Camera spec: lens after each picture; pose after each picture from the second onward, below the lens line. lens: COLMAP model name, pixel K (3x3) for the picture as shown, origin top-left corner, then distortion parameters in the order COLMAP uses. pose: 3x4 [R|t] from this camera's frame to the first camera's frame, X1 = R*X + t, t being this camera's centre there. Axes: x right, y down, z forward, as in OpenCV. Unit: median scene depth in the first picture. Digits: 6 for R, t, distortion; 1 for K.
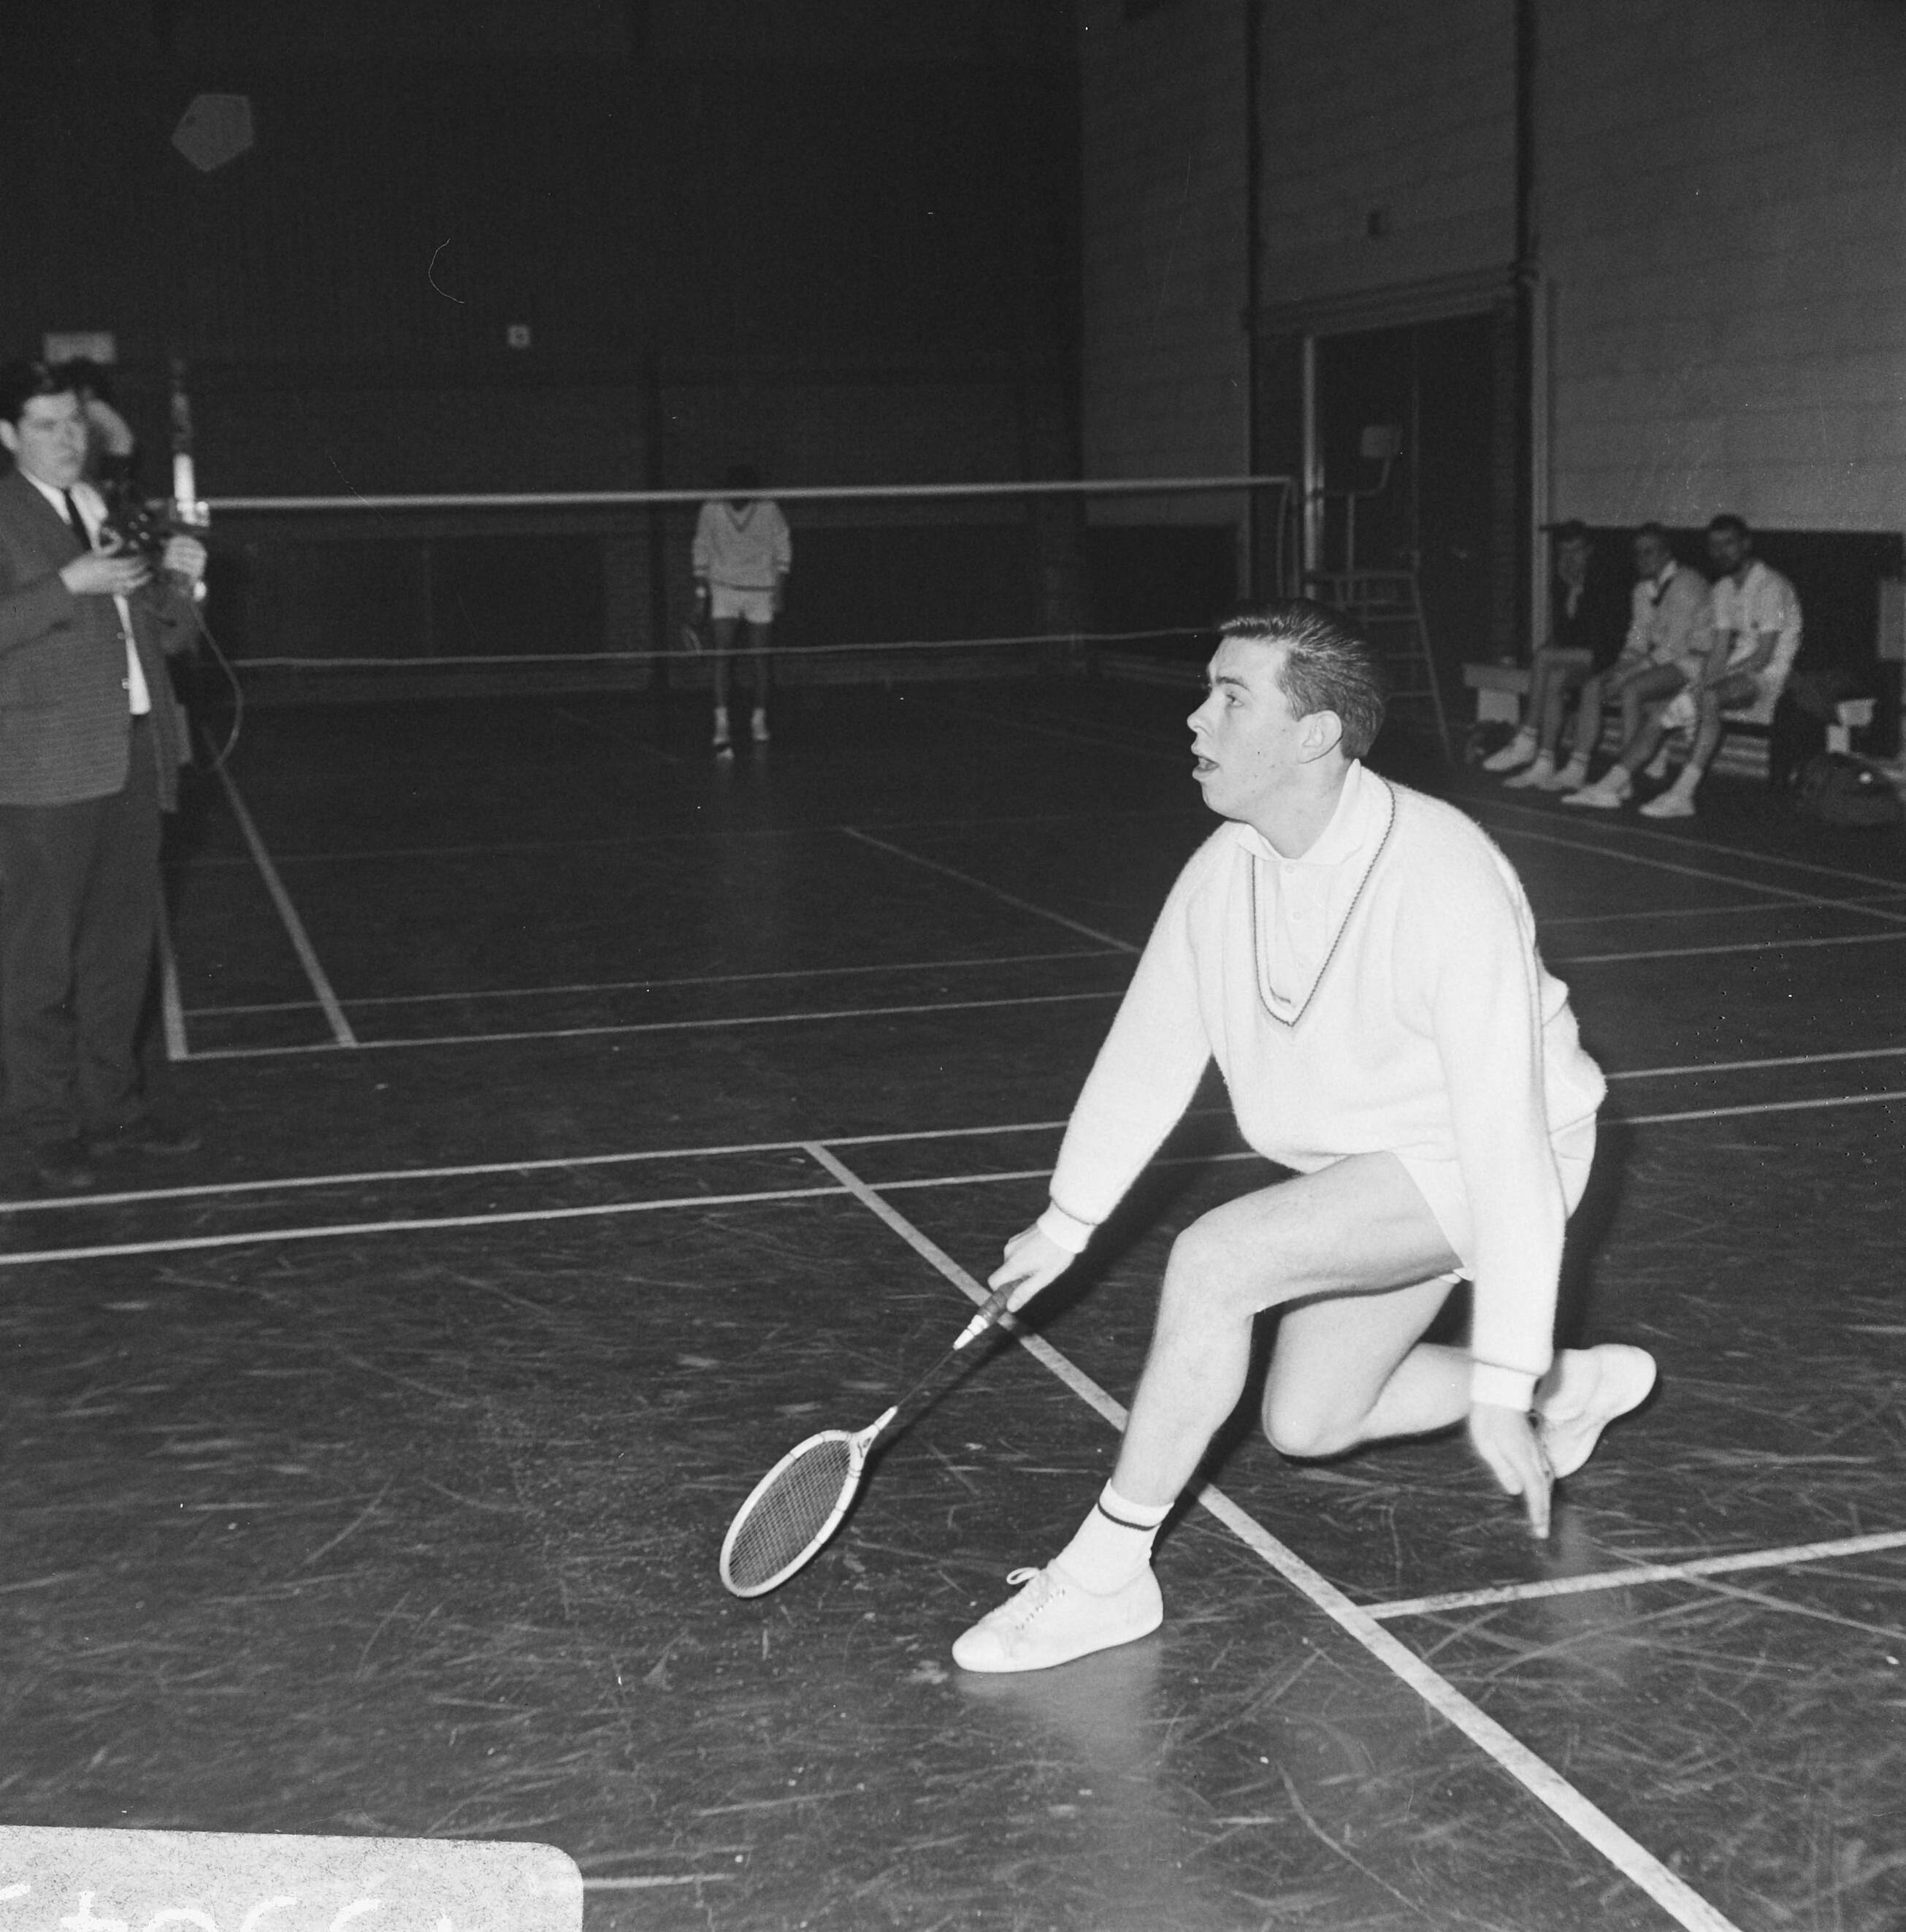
lens RADIAL K [[2942.8, 0, 953.0], [0, 2942.8, 966.0], [0, 0, 1]] dist [-0.004088, -0.372145]
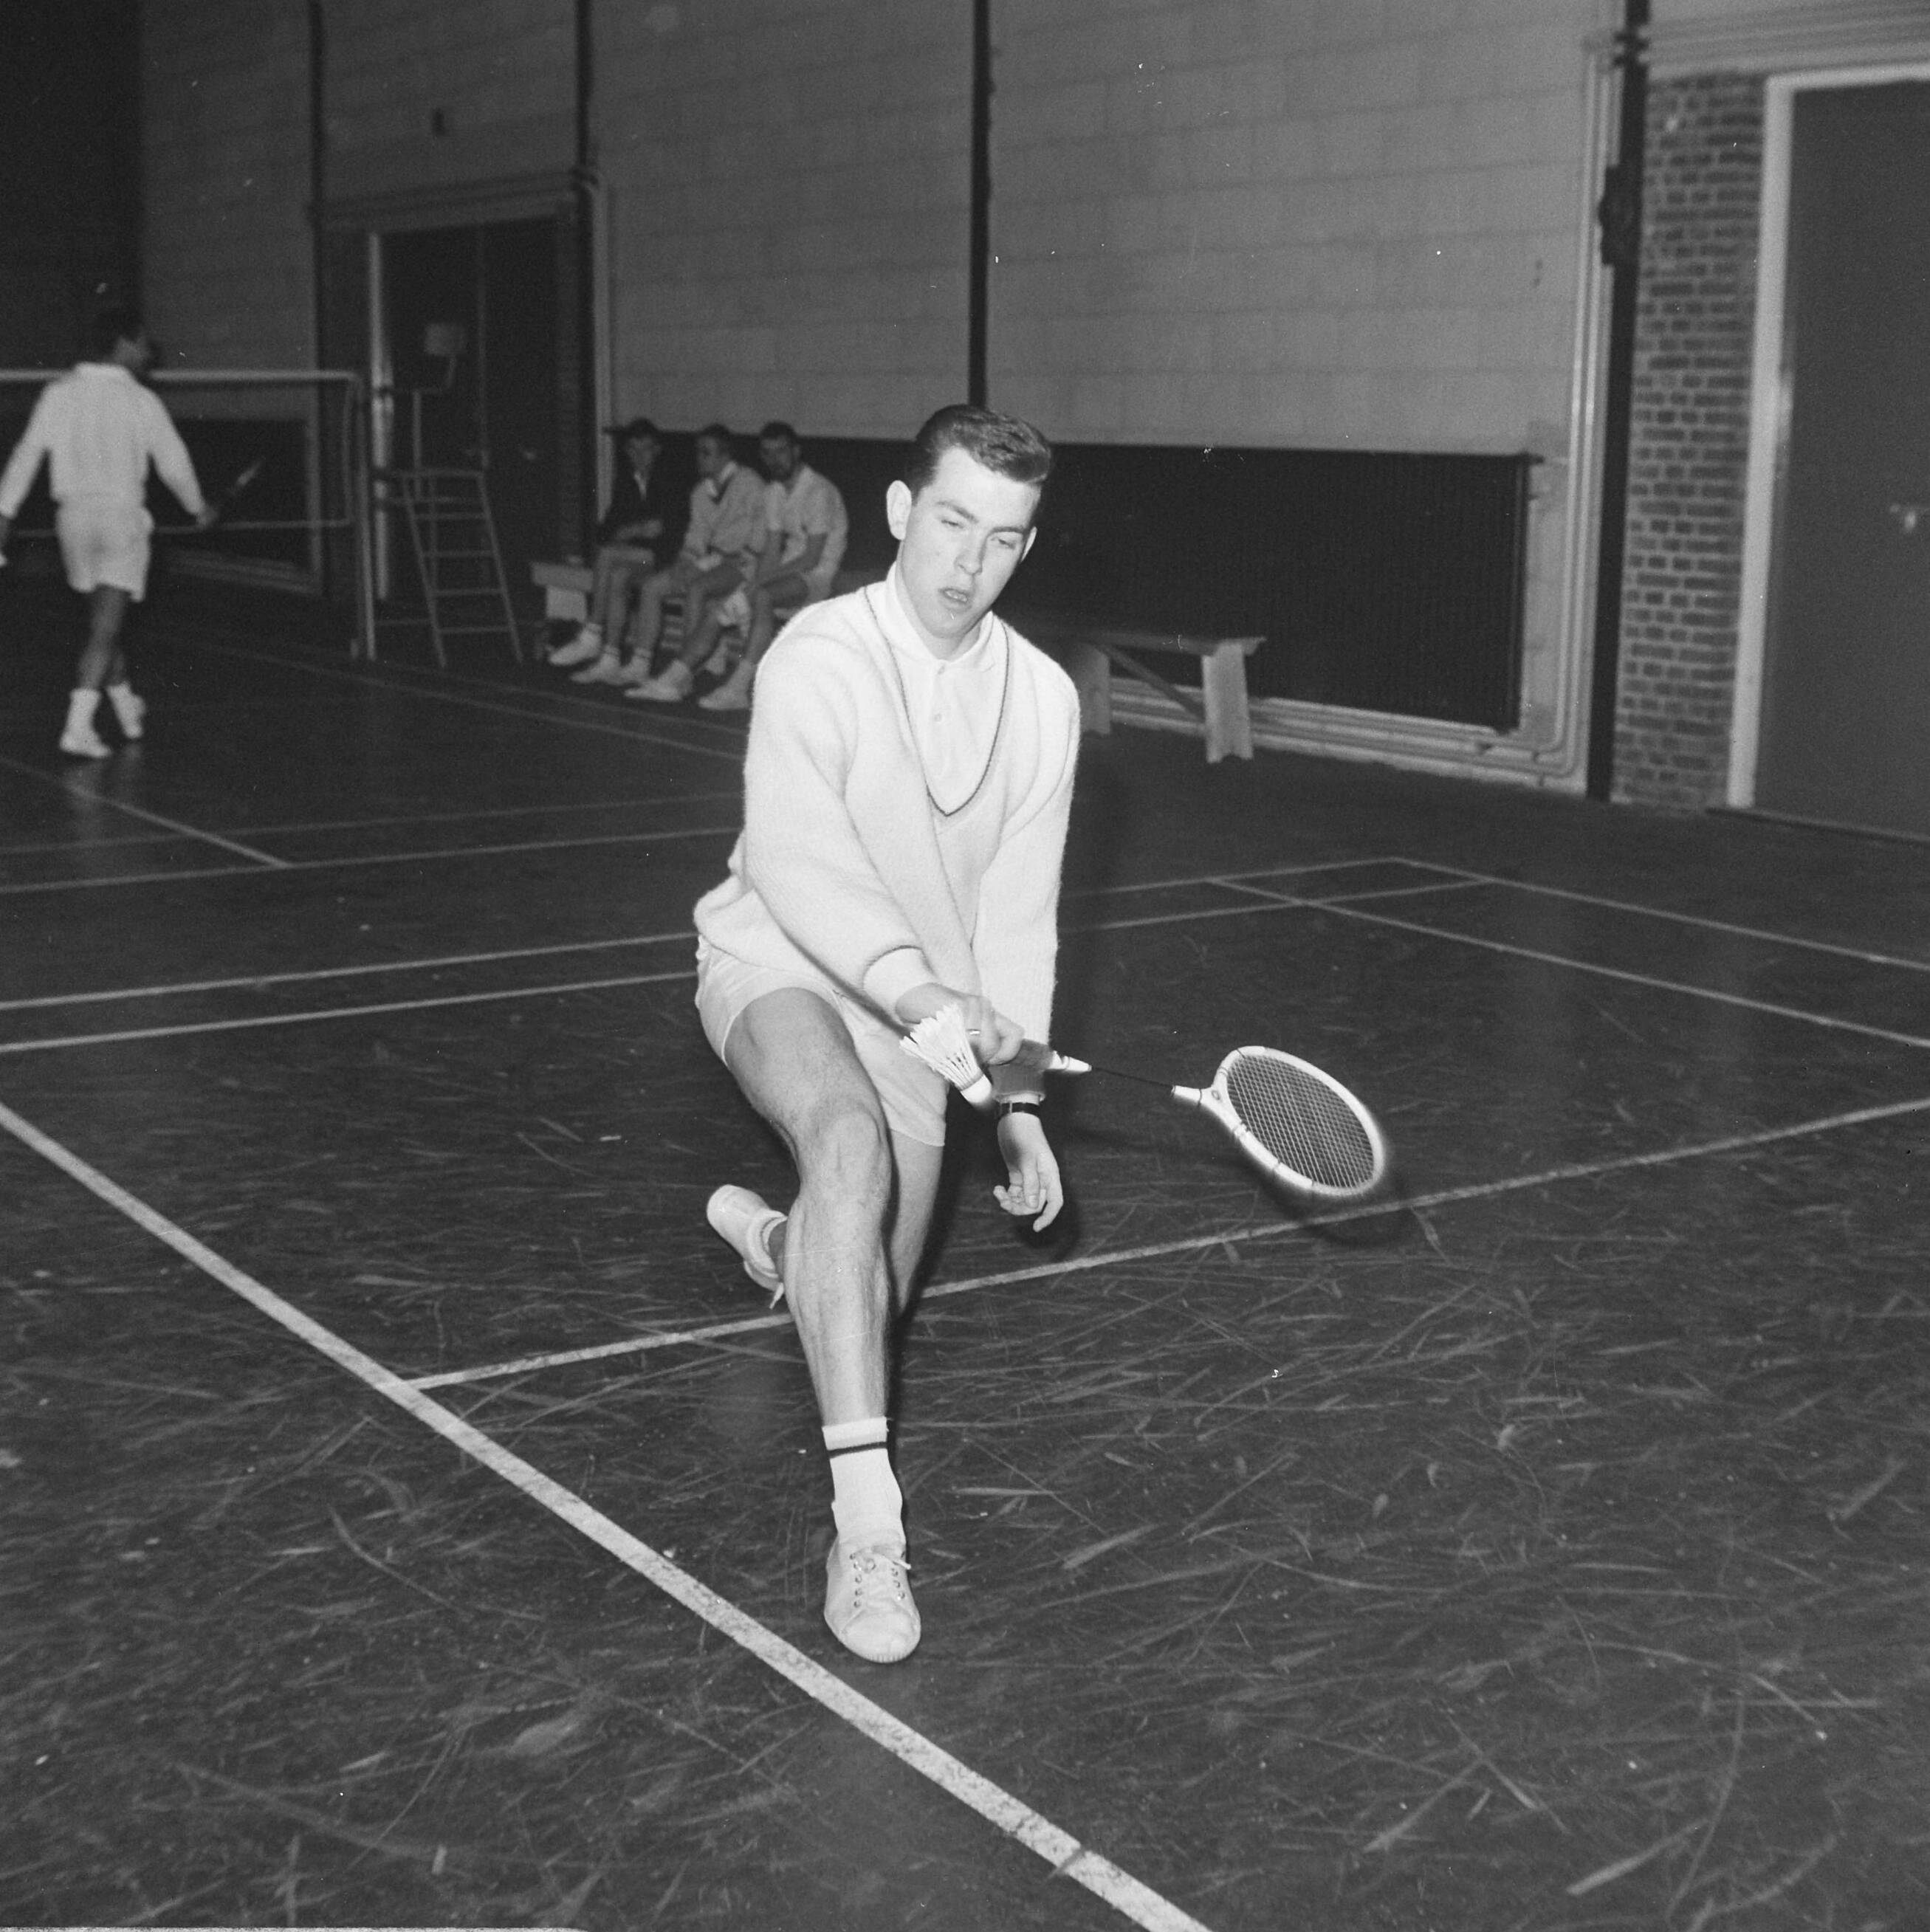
lens RADIAL K [[2938.5, 0, 965.0], [0, 2938.5, 966.0], [0, 0, 1]] dist [0.017130, -0.268665]
pose [[0.951403, -0.024580, 0.306966, 0.001881], [0.014590, 0.999288, 0.034796, 0.025110], [-0.307602, -0.028626, 0.951084, -0.125926]]
